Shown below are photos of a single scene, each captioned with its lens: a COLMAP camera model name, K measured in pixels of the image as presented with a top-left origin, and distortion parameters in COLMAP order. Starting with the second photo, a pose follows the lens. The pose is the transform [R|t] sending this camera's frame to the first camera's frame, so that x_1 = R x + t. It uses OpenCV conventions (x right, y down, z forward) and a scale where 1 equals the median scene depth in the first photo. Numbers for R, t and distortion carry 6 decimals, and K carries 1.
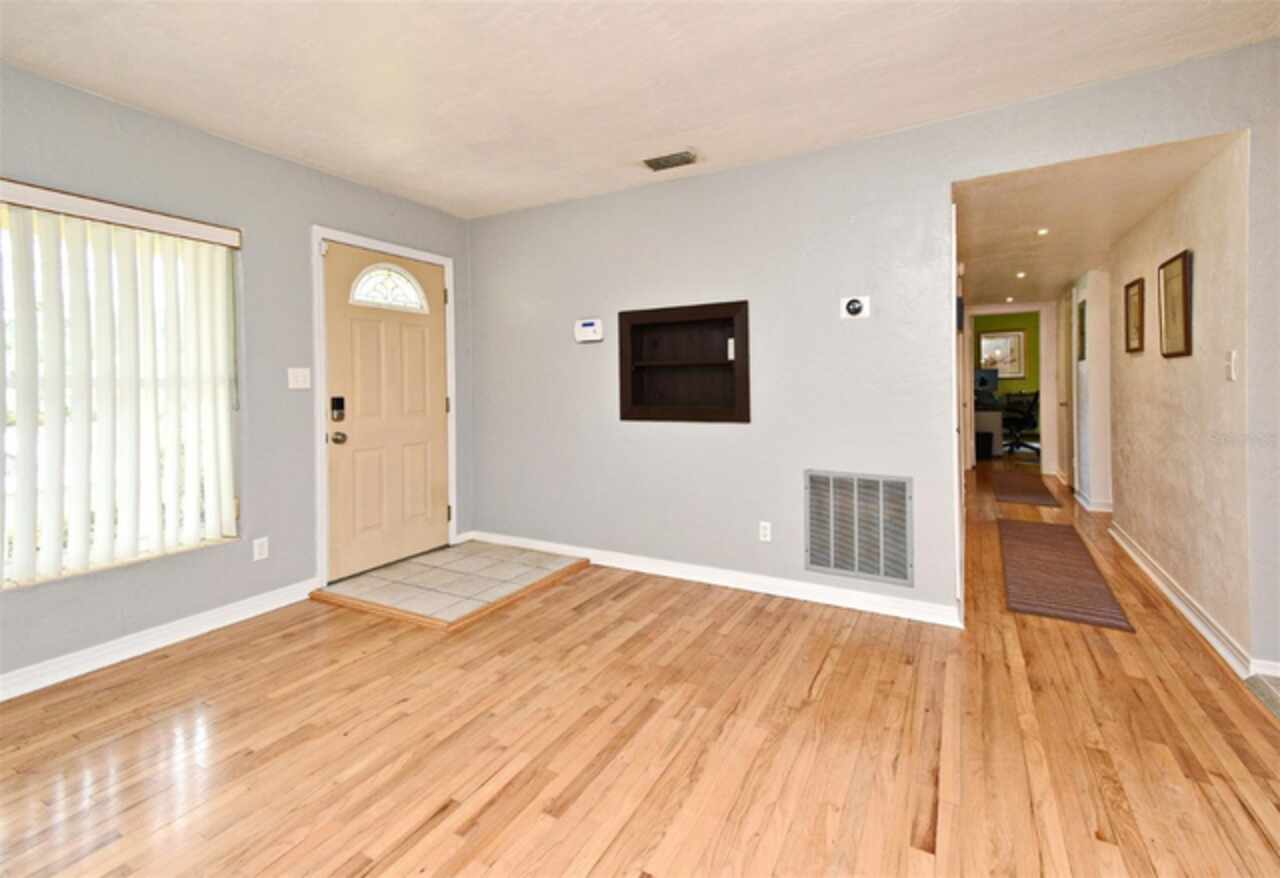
lens RADIAL K [[590.4, 0, 619.2], [0, 590.4, 386.2], [0, 0, 1]] dist [0.043570, -0.000060]
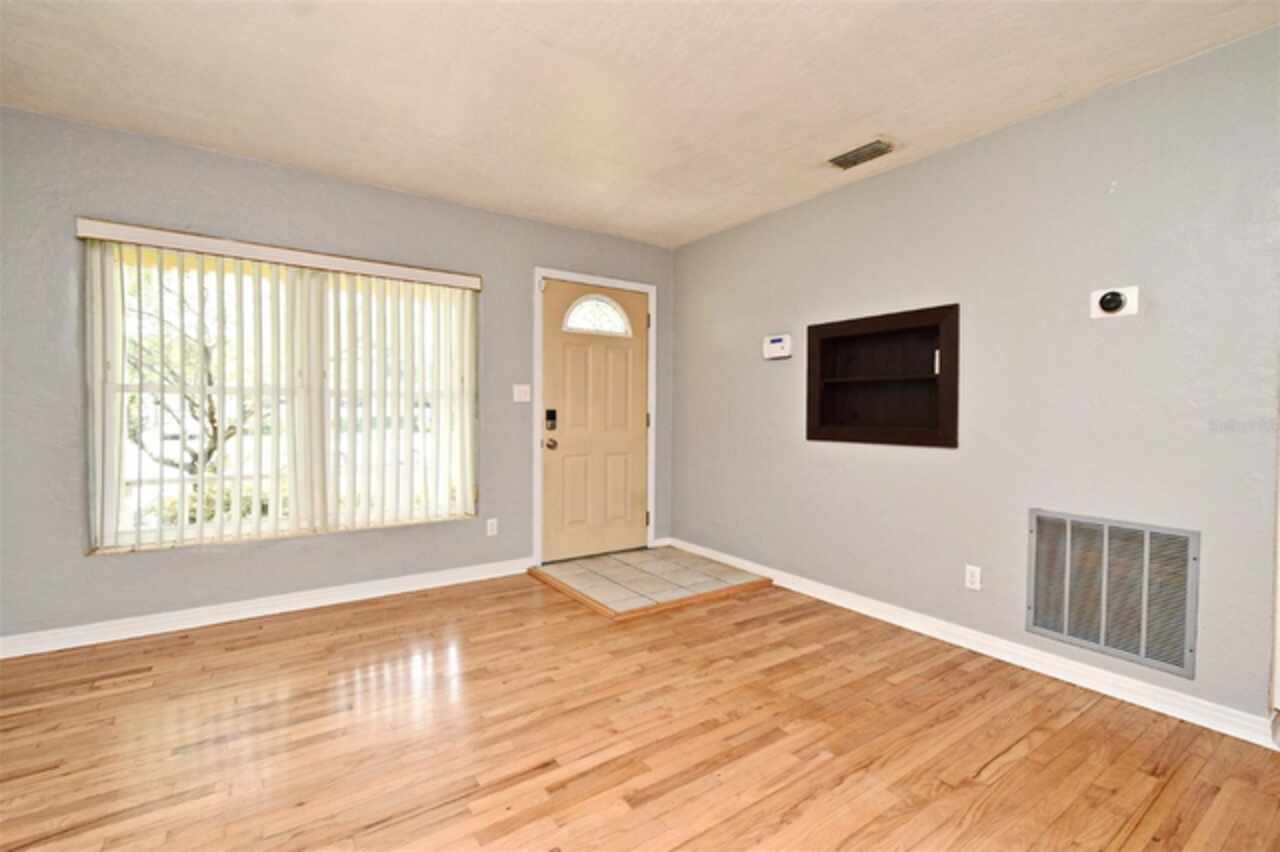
lens RADIAL K [[551.6, 0, 609.0], [0, 551.6, 421.5], [0, 0, 1]] dist [0.000417, -0.000312]
pose [[0.892753, 0.026502, -0.449767, 0.143495], [-0.018358, 0.999579, 0.022460, 0.016557], [0.450173, -0.011794, 0.892864, 0.076919]]
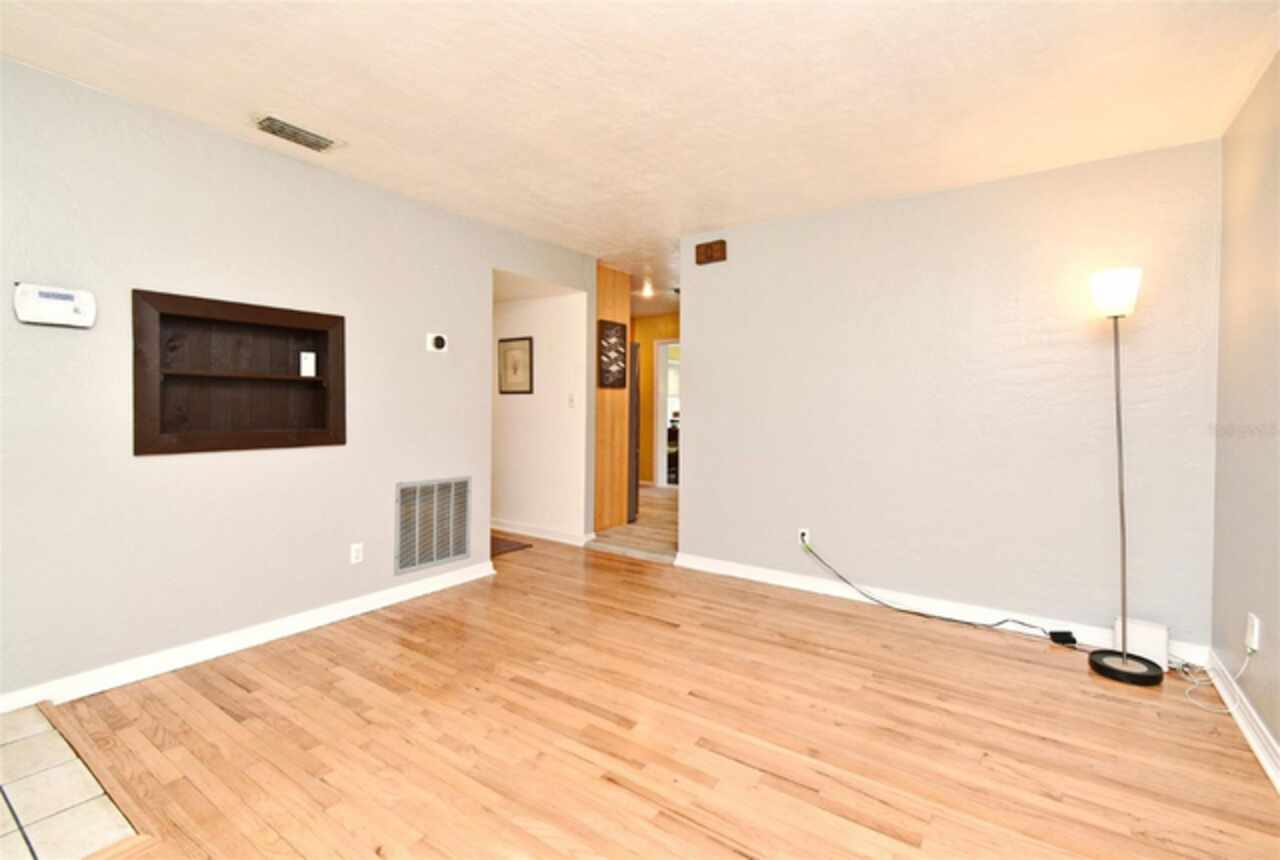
lens RADIAL K [[552.1, 0, 699.0], [0, 552.1, 409.5], [0, 0, 1]] dist [-0.000473, -0.000175]
pose [[0.029129, 0.006421, 0.999555, -0.722548], [-0.010263, 0.999929, -0.006125, 0.005091], [-0.999523, -0.010080, 0.029193, 0.443784]]
